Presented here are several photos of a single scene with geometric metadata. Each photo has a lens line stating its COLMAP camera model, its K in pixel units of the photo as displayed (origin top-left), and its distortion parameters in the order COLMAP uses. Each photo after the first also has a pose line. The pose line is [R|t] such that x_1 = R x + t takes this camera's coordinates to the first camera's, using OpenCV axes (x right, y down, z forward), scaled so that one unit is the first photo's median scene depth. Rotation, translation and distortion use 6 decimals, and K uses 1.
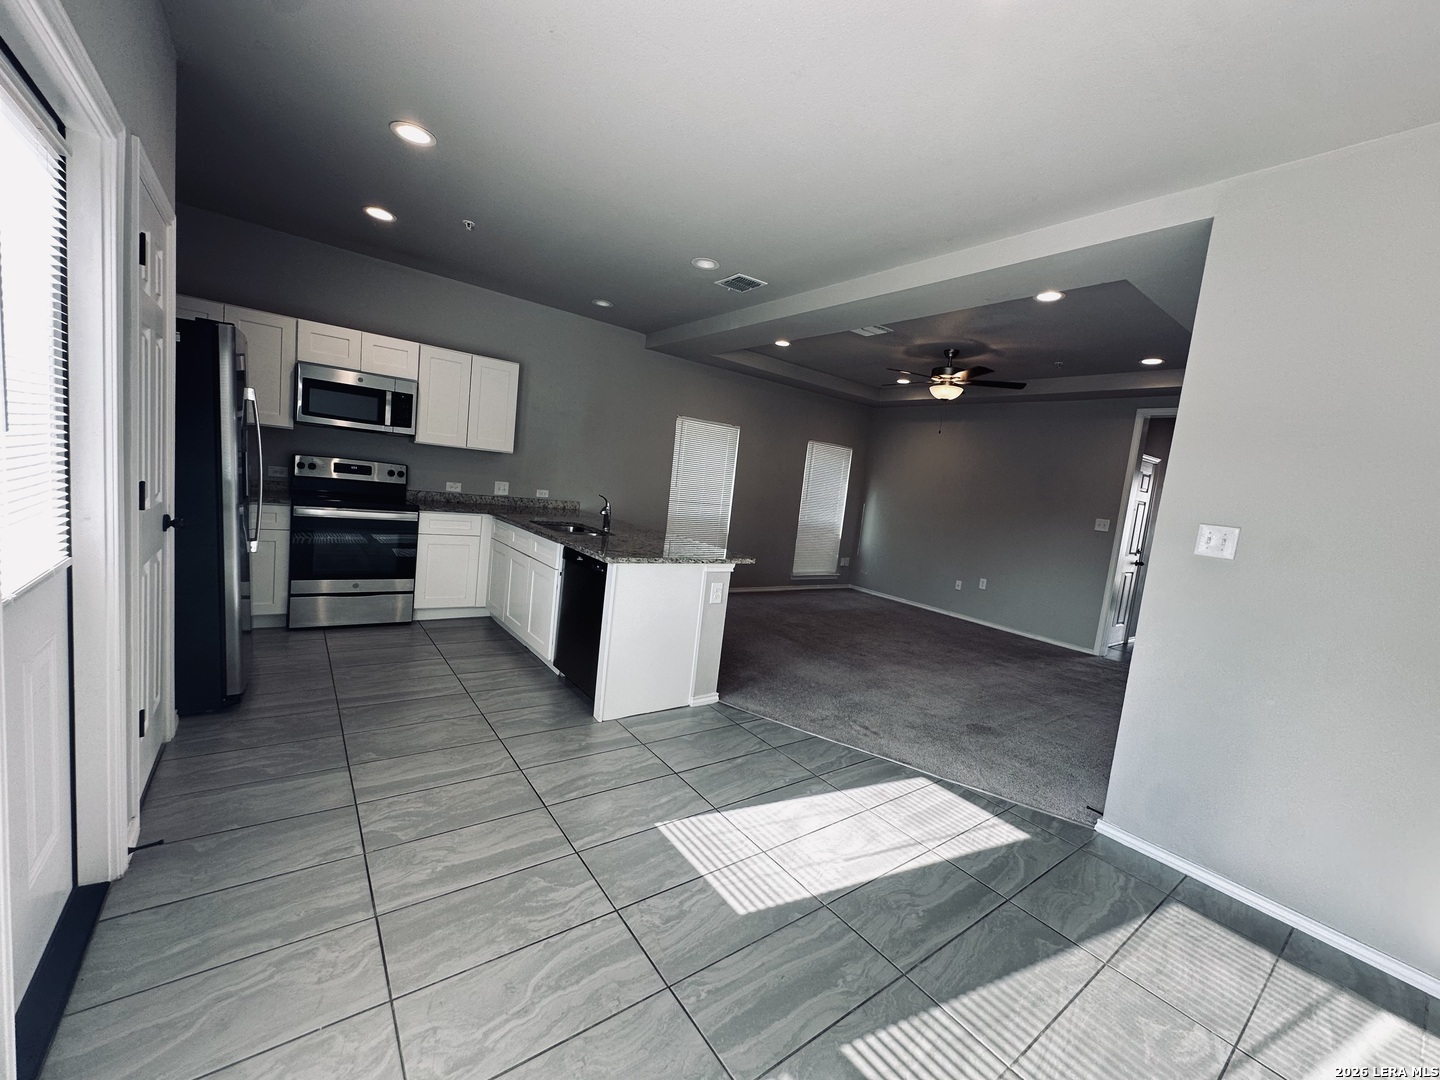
lens RADIAL K [[574.3, 0, 721.6], [0, 574.3, 537.5], [0, 0, 1]] dist [-0.002740, 0.000020]
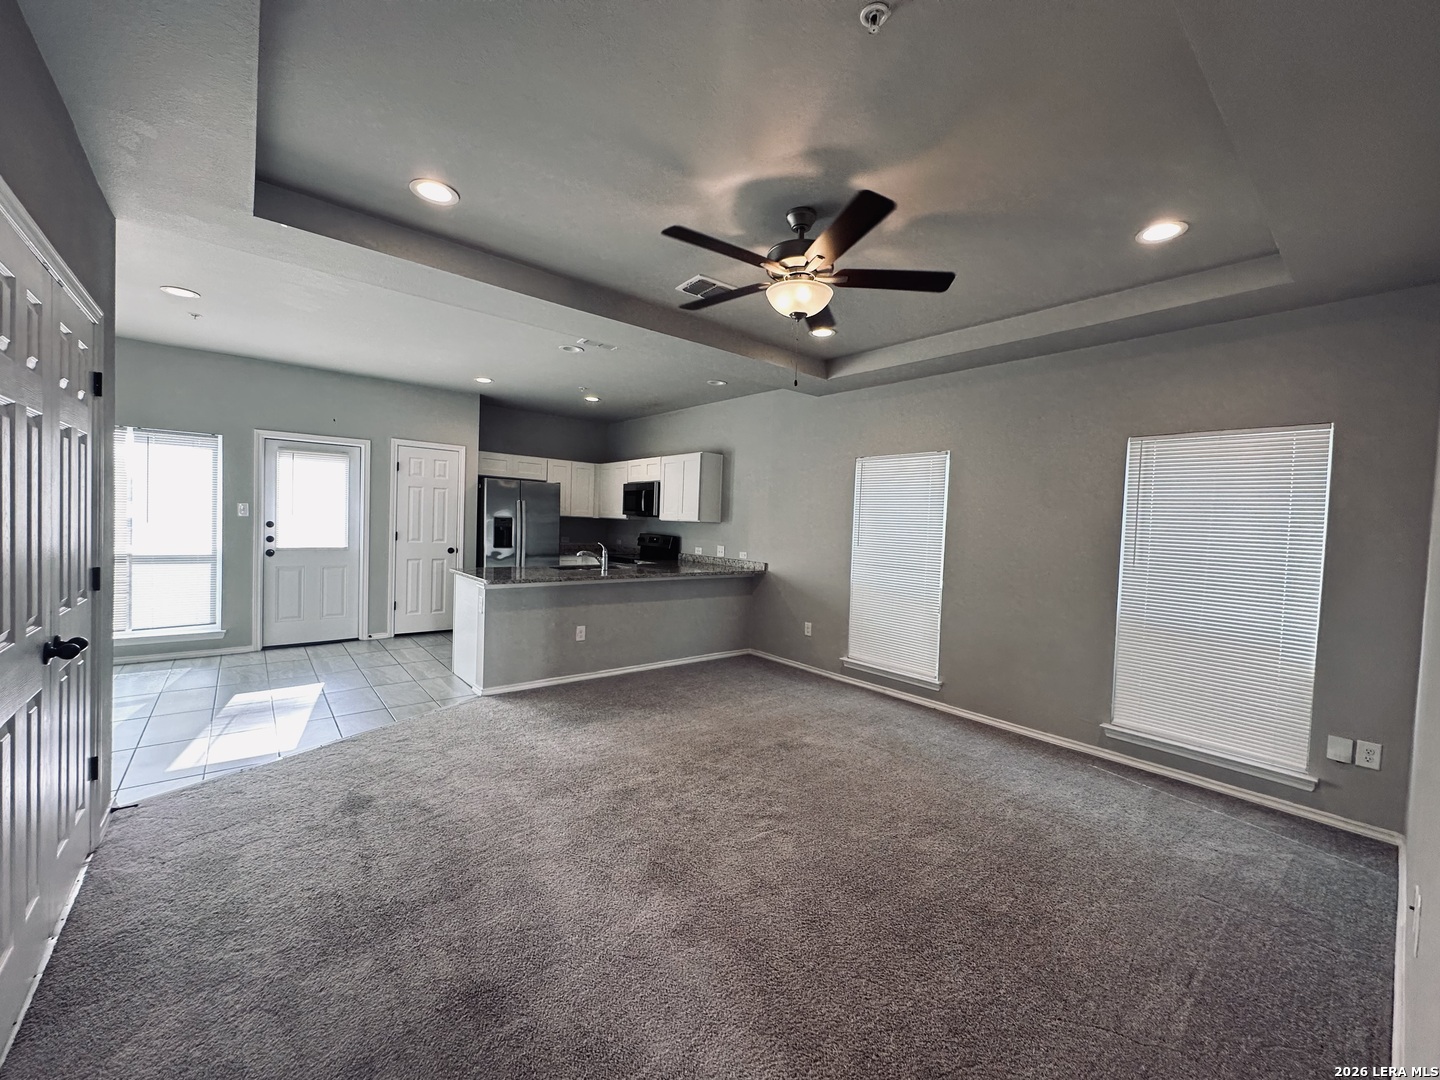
lens RADIAL K [[574.3, 0, 720.5], [0, 574.3, 542.7], [0, 0, 1]] dist [-0.002740, 0.000020]
pose [[0.053551, -0.071337, -0.996014, 1.001233], [-0.131997, 0.988187, -0.077873, -0.009113], [0.989803, 0.135641, 0.043502, 1.112338]]
